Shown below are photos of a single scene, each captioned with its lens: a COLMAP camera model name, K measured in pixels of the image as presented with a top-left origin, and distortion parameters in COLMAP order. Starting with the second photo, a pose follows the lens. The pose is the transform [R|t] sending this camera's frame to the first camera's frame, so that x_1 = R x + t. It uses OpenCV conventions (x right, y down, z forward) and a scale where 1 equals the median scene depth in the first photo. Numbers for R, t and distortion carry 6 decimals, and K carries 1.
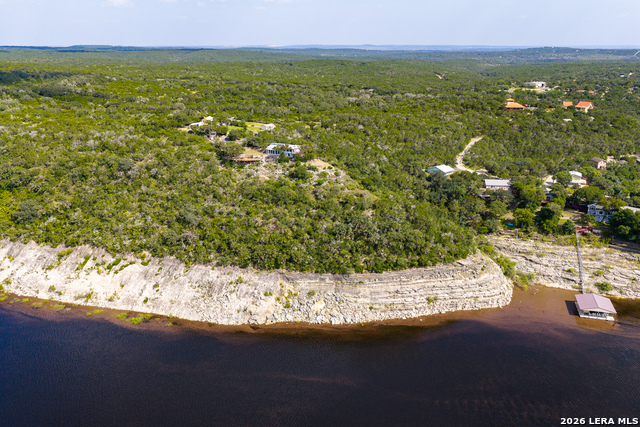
lens RADIAL K [[522.2, 0, 319.9], [0, 522.2, 213.2], [0, 0, 1]] dist [0.004392, -0.013017]
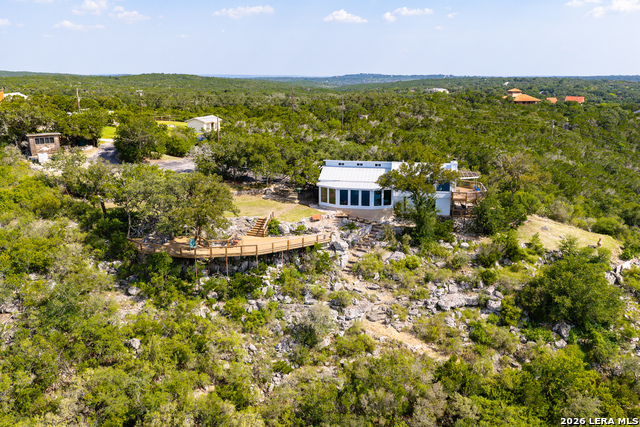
lens RADIAL K [[522.2, 0, 318.6], [0, 522.2, 215.3], [0, 0, 1]] dist [0.004392, -0.013017]
pose [[0.943987, -0.084374, 0.319013, -0.178942], [0.100498, 0.994343, -0.034394, -0.104046], [-0.314306, 0.064527, 0.947126, 0.793349]]
